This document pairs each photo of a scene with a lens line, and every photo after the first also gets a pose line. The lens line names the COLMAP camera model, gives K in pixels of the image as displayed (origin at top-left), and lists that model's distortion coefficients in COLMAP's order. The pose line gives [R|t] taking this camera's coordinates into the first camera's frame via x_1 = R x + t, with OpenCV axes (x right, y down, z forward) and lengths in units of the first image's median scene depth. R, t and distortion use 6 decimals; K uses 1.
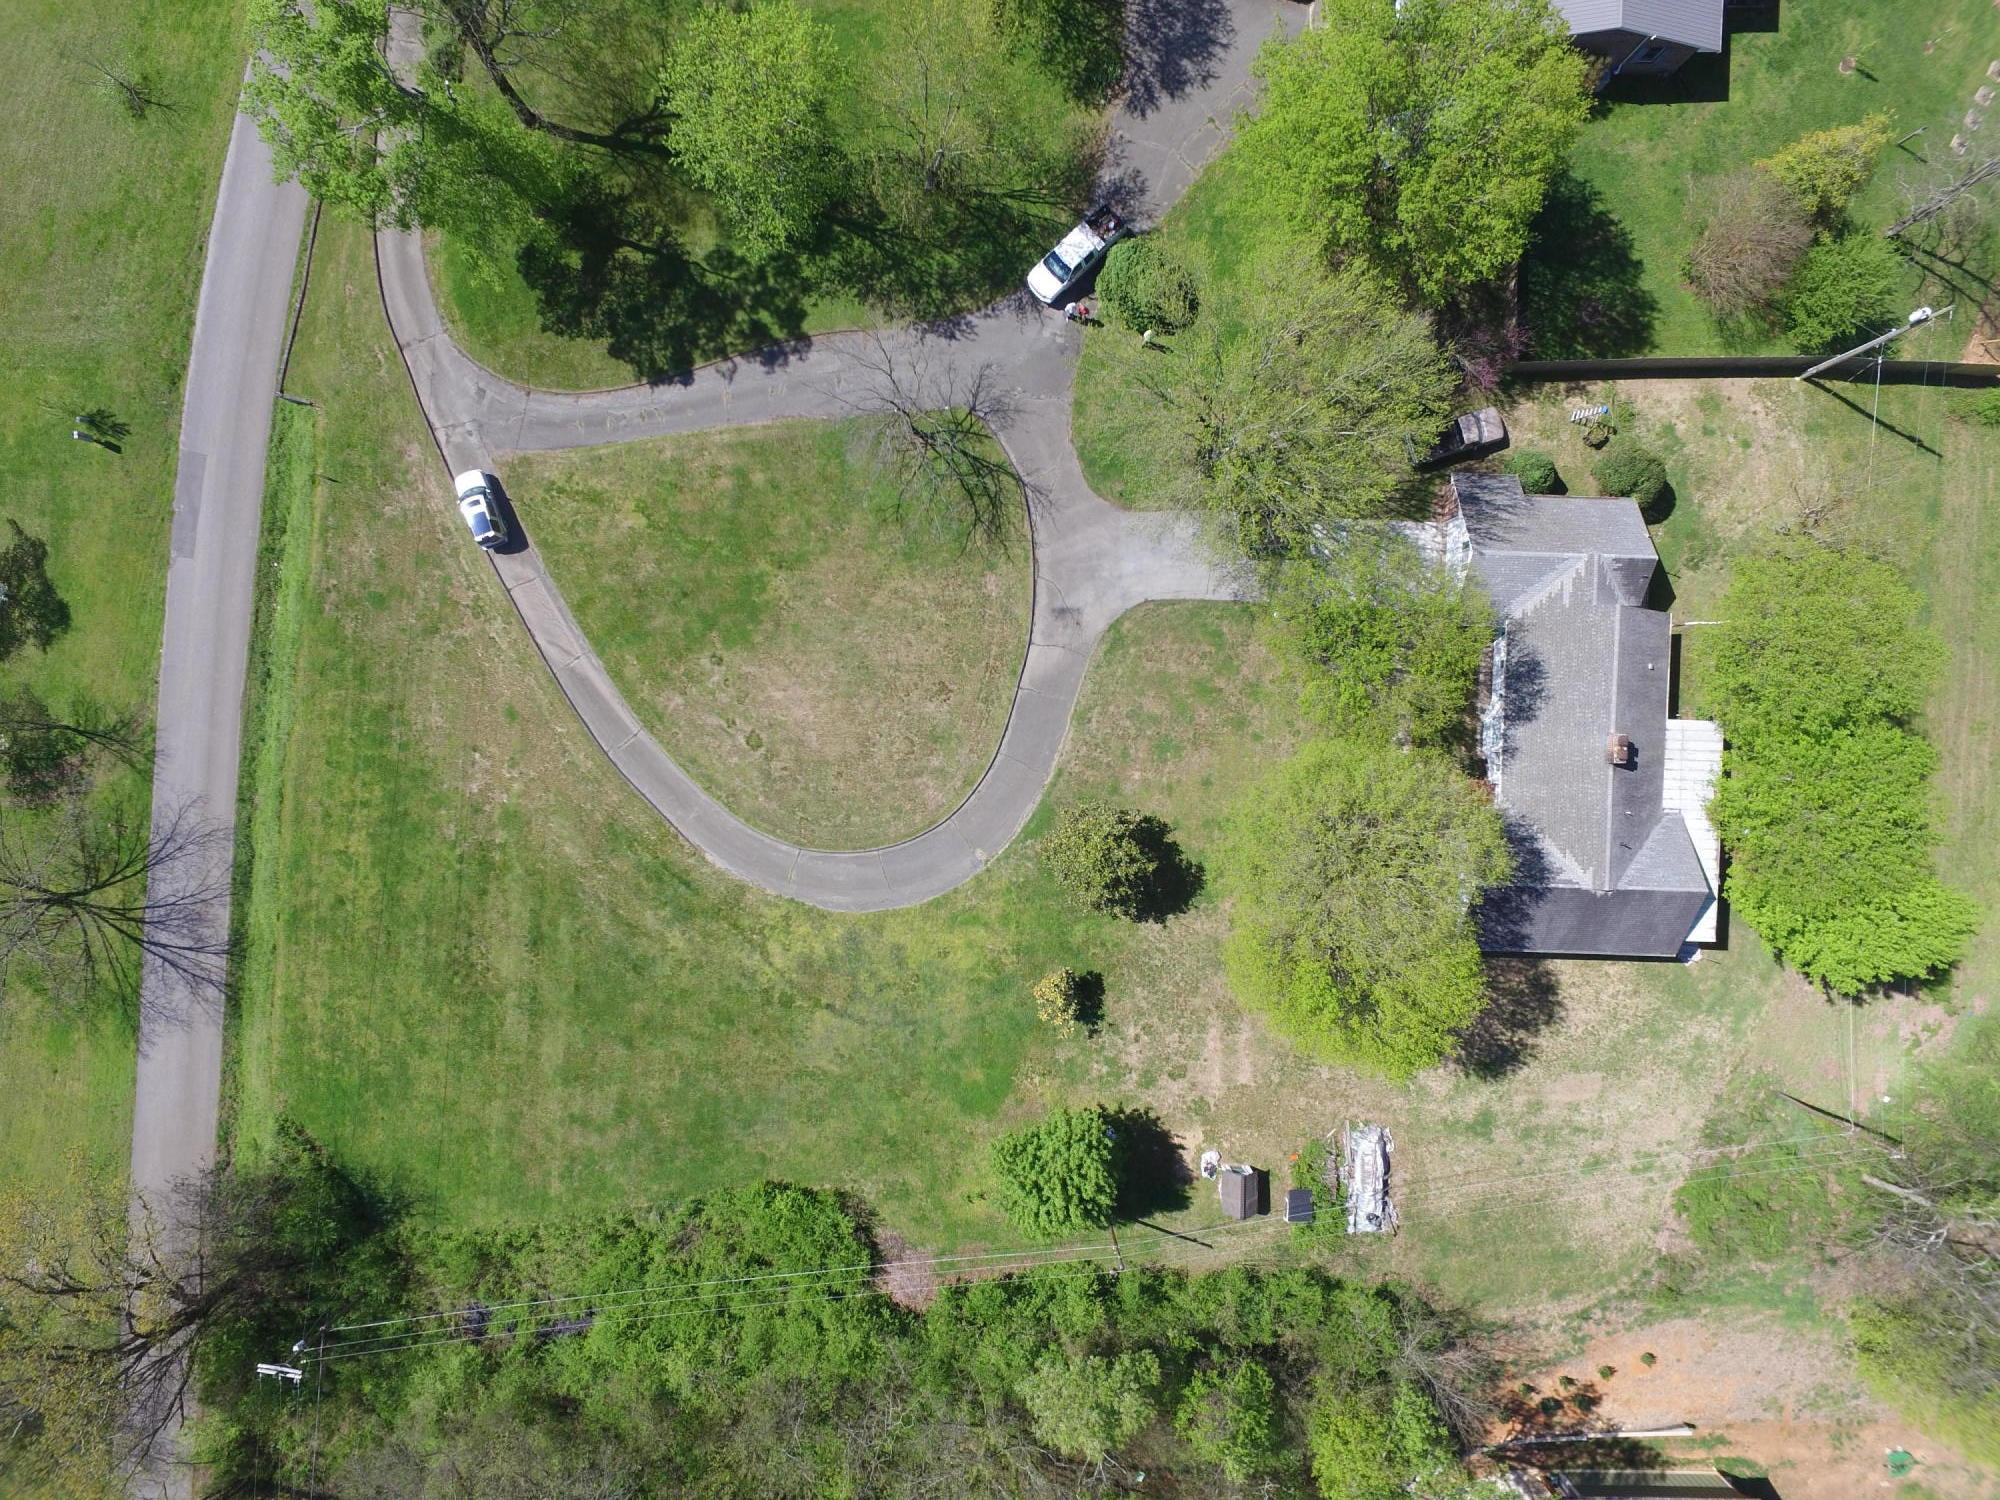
lens RADIAL K [[1167.1, 0, 986.3], [0, 1167.1, 752.7], [0, 0, 1]] dist [-0.014938, 0.016496]
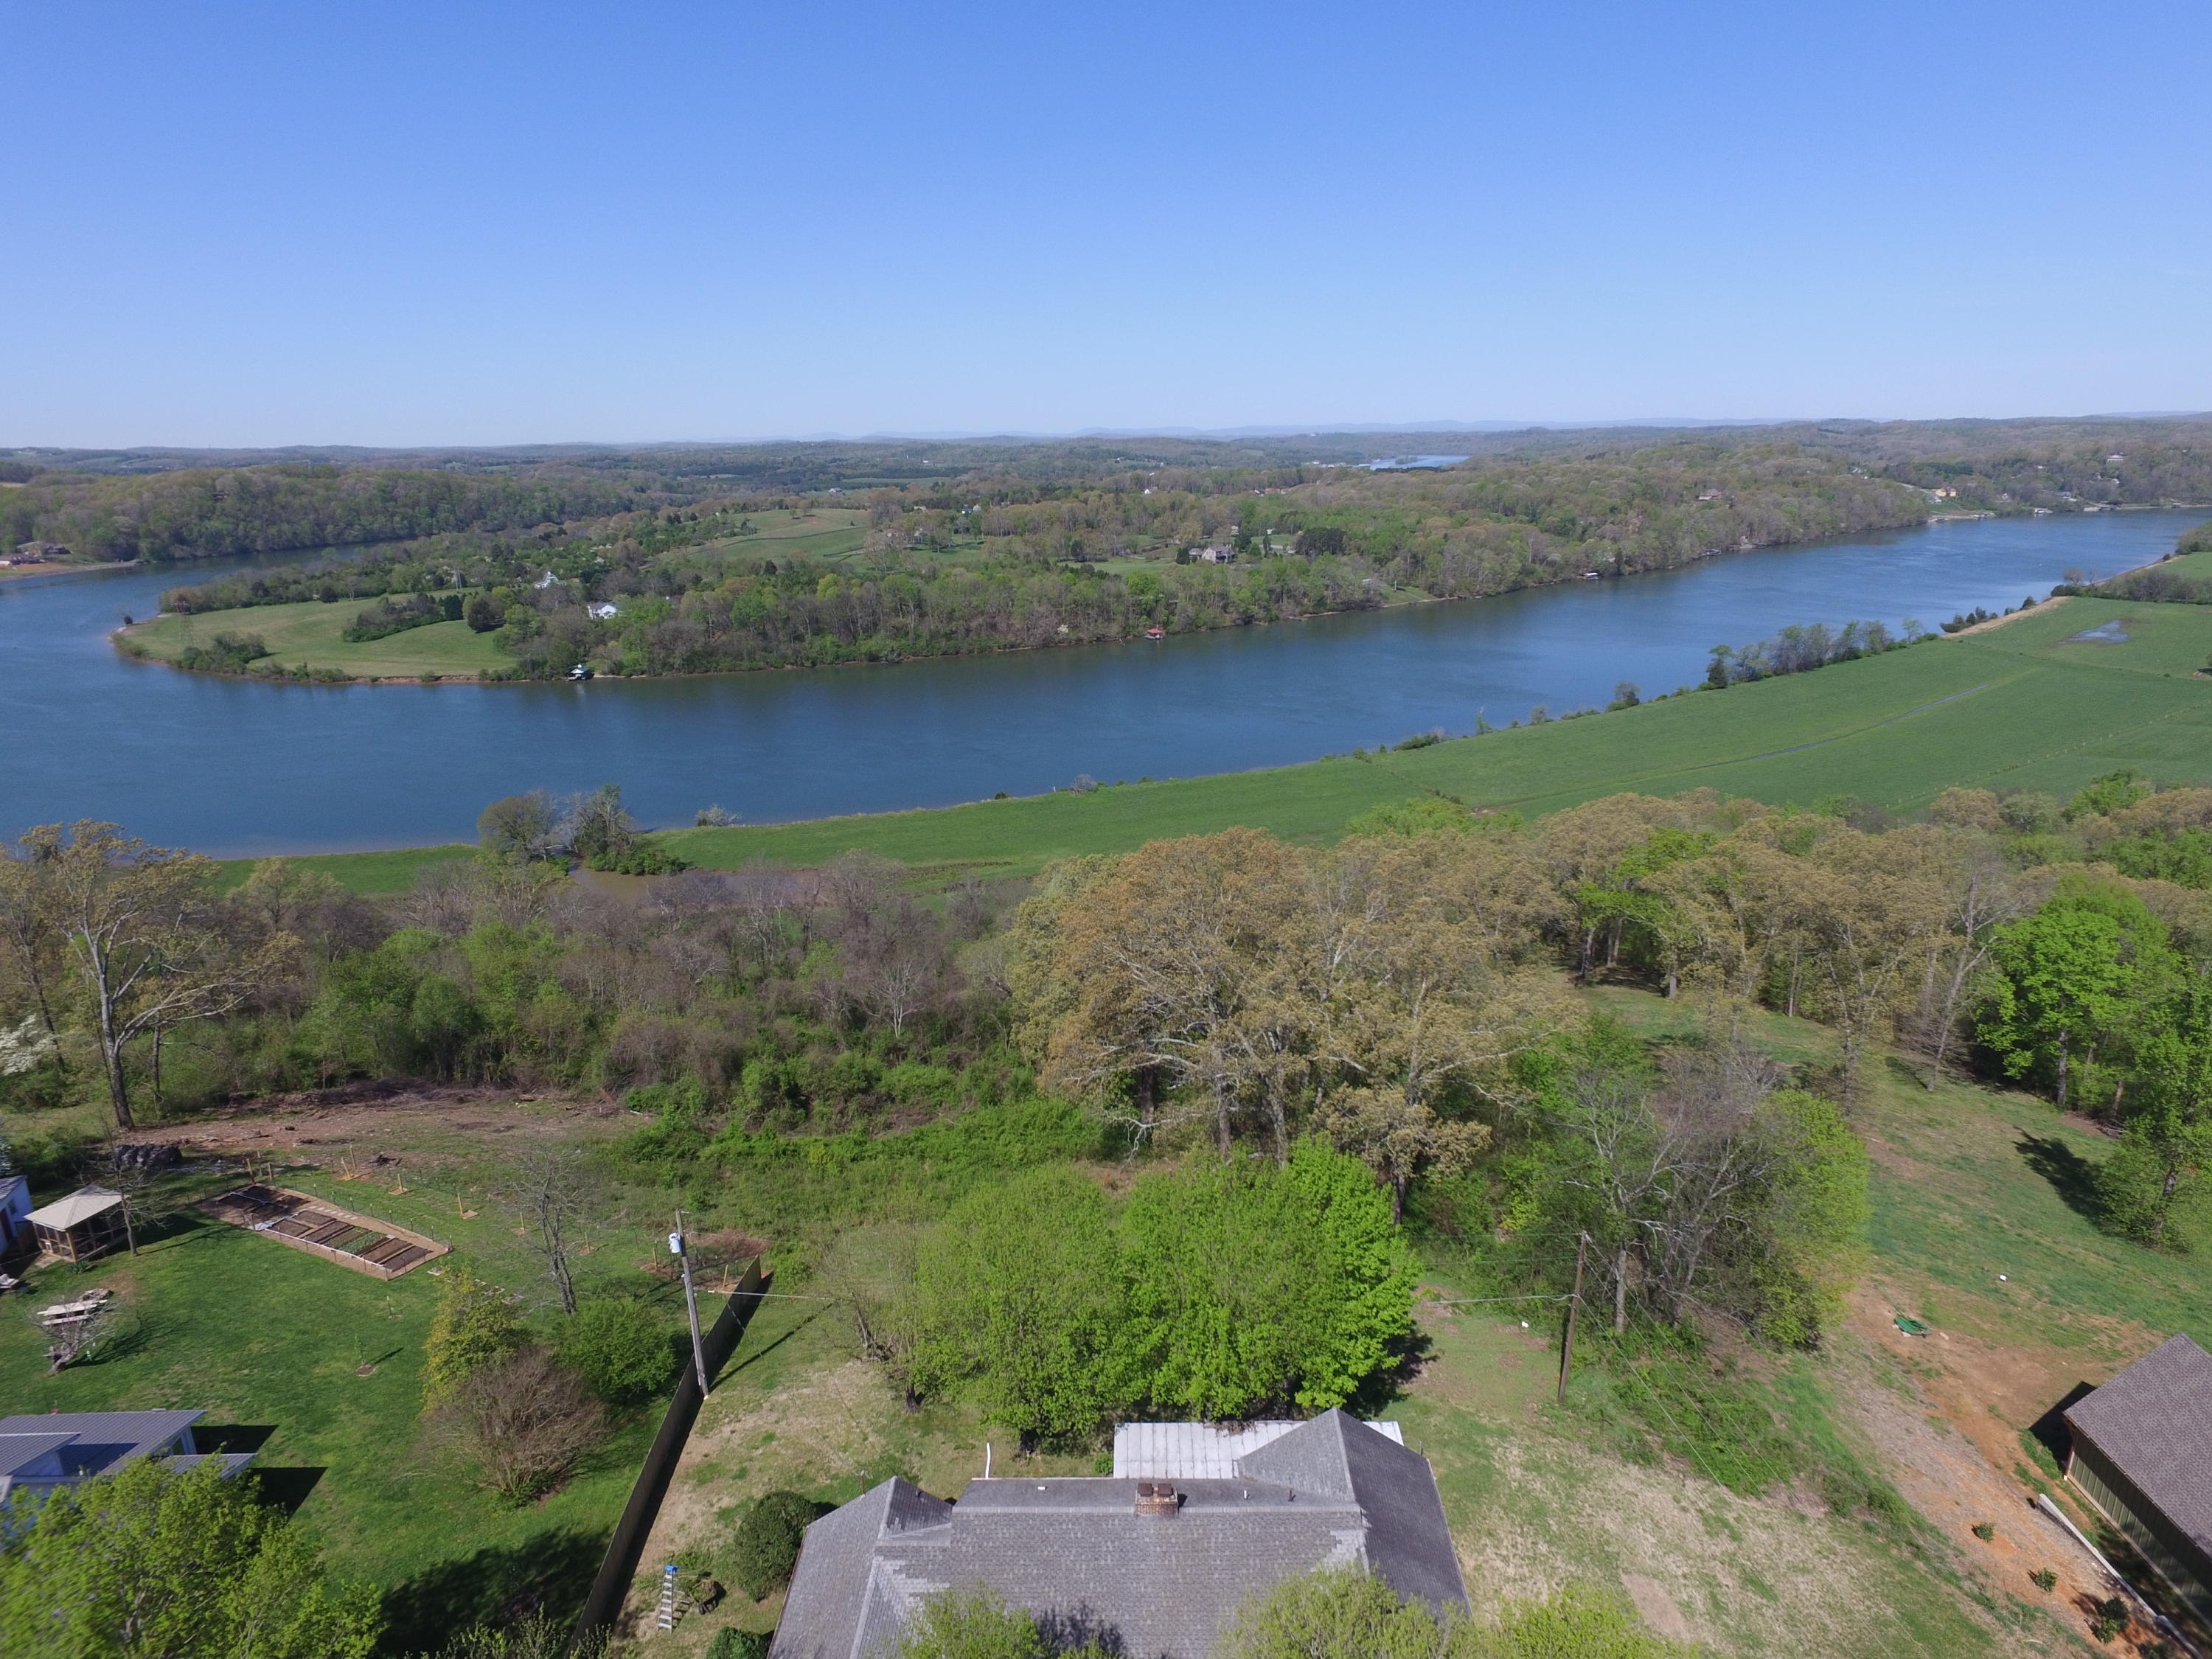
lens RADIAL K [[1285.2, 0, 1111.1], [0, 1285.2, 822.5], [0, 0, 1]] dist [-0.013061, 0.016106]
pose [[-0.014871, -0.297059, 0.954743, -0.070824], [0.999353, -0.035675, 0.004466, -0.018387], [0.032734, 0.954192, 0.297397, 0.347842]]
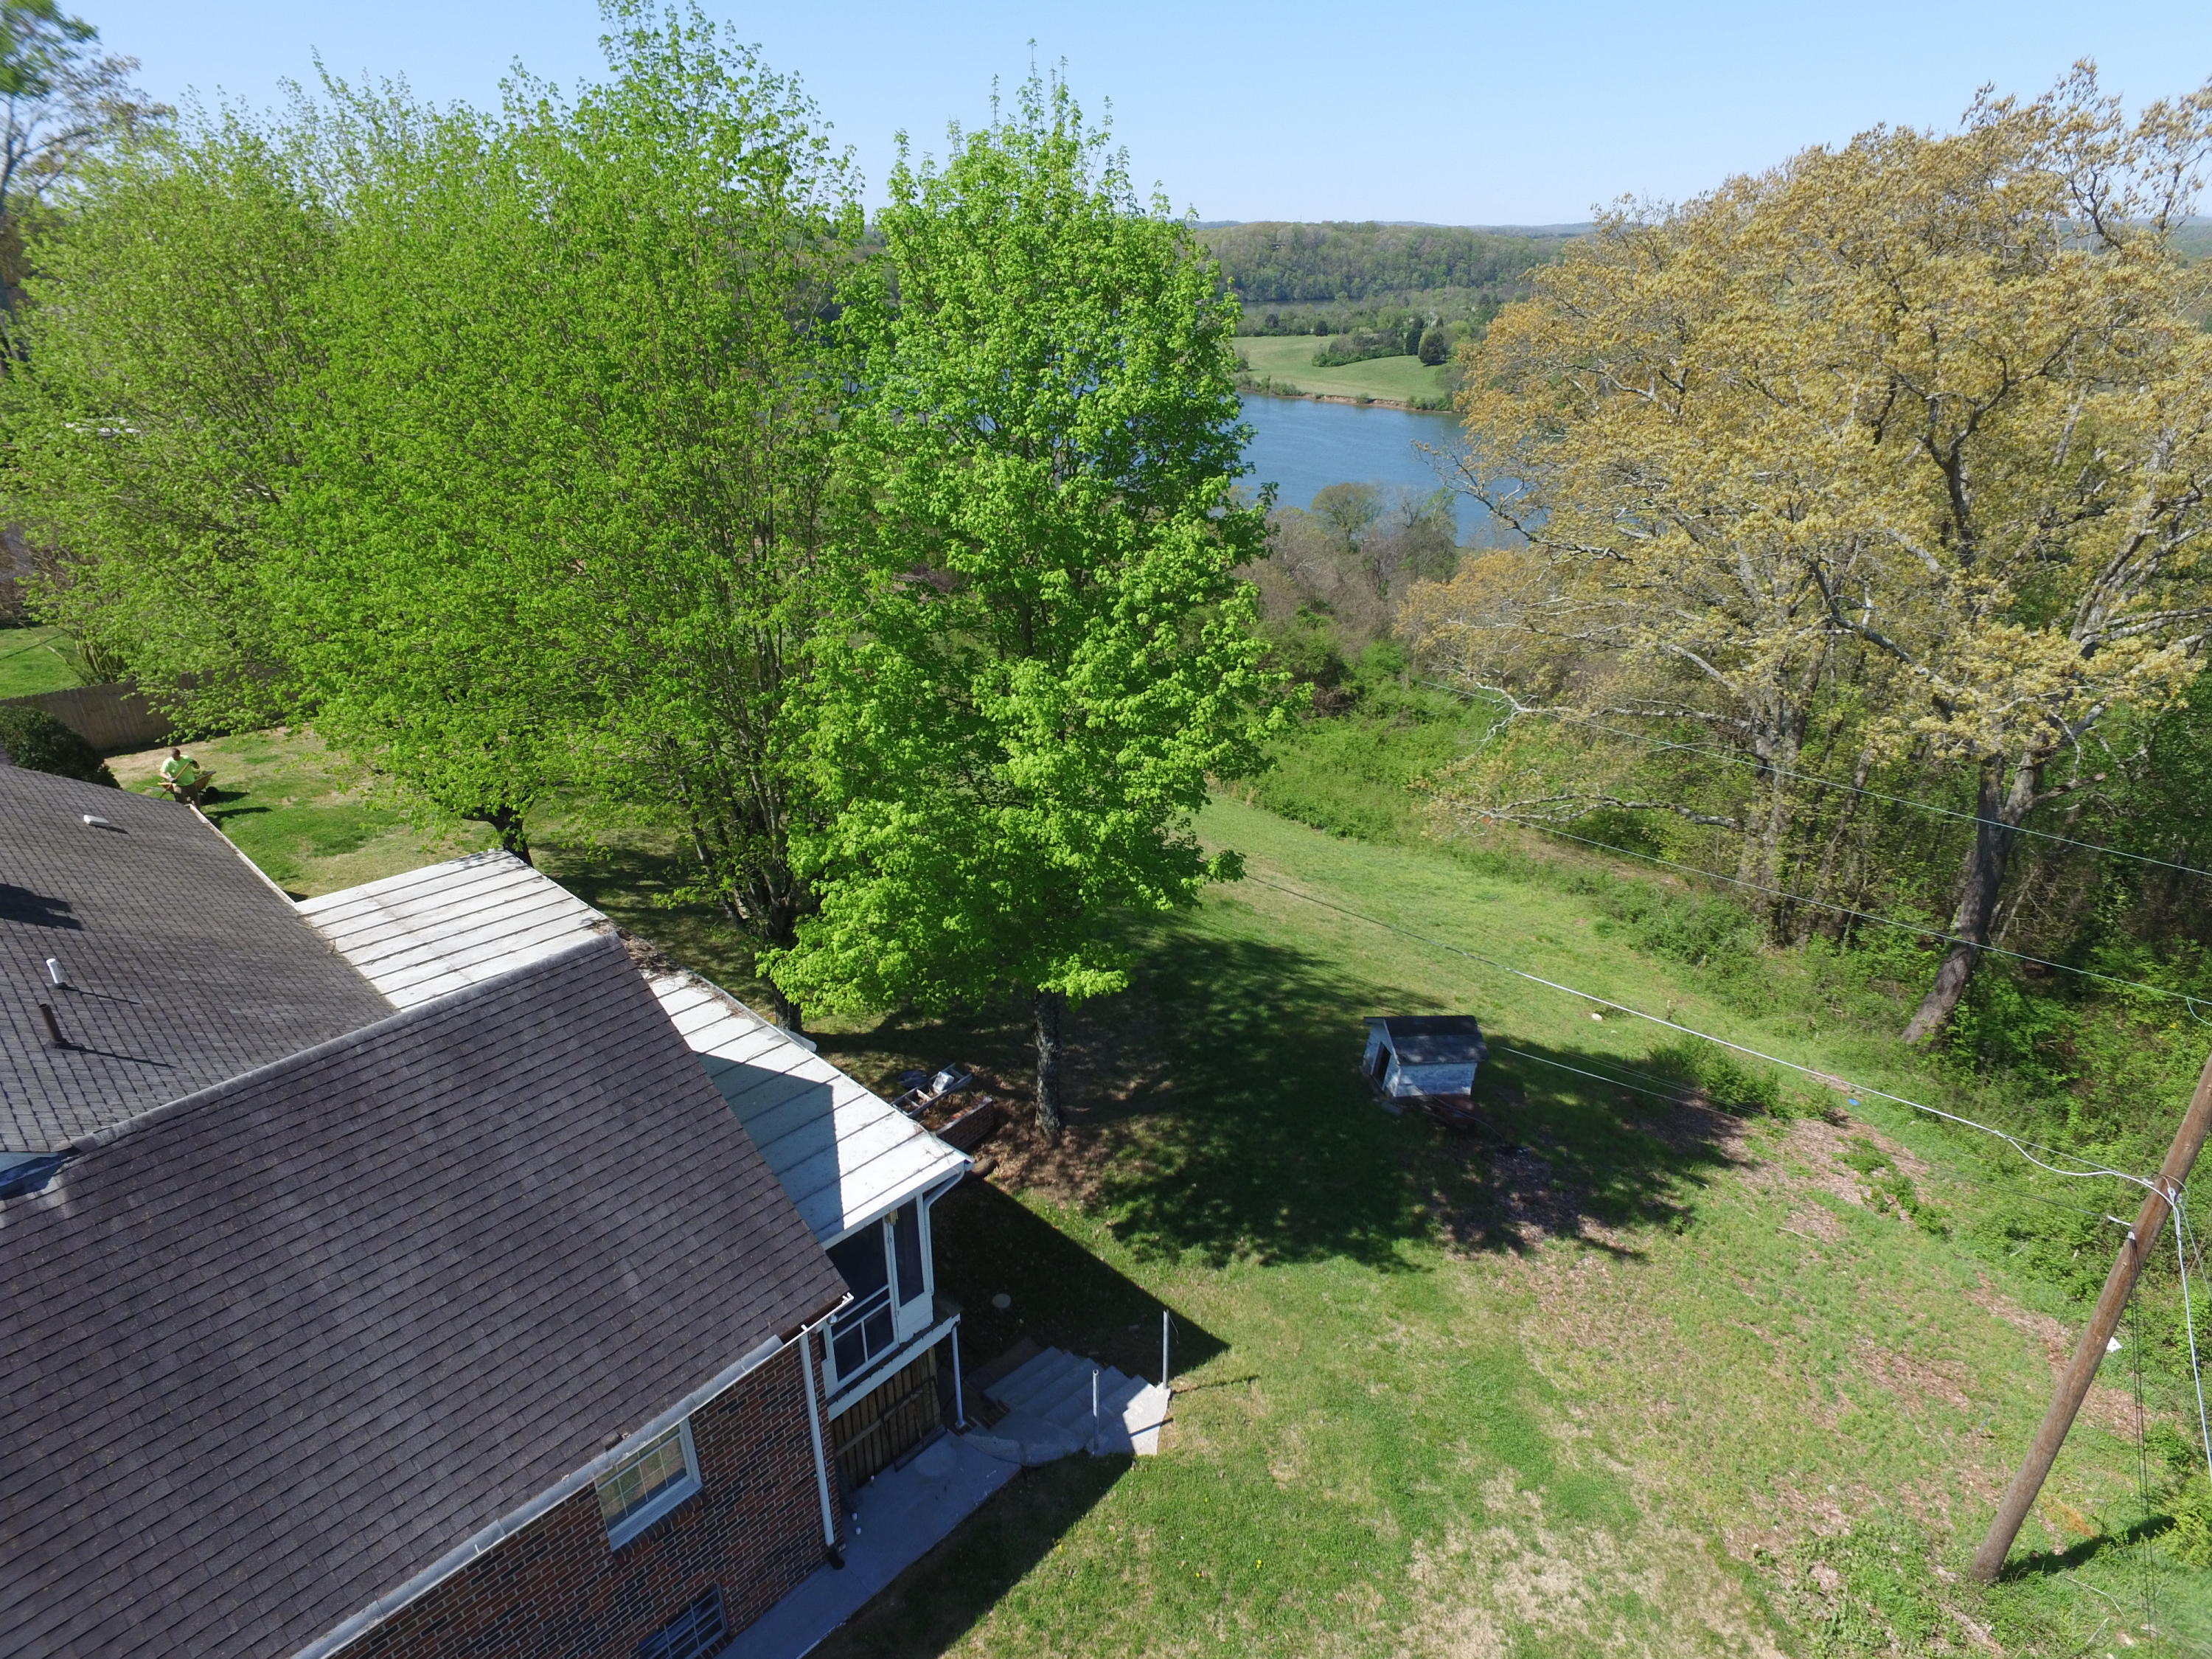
lens RADIAL K [[1285.2, 0, 1111.1], [0, 1285.2, 822.5], [0, 0, 1]] dist [-0.013061, 0.016106]
pose [[0.652798, -0.332001, 0.680904, 0.495354], [0.757168, 0.258114, -0.600061, 0.304183], [0.023470, 0.907278, 0.419877, 0.830744]]
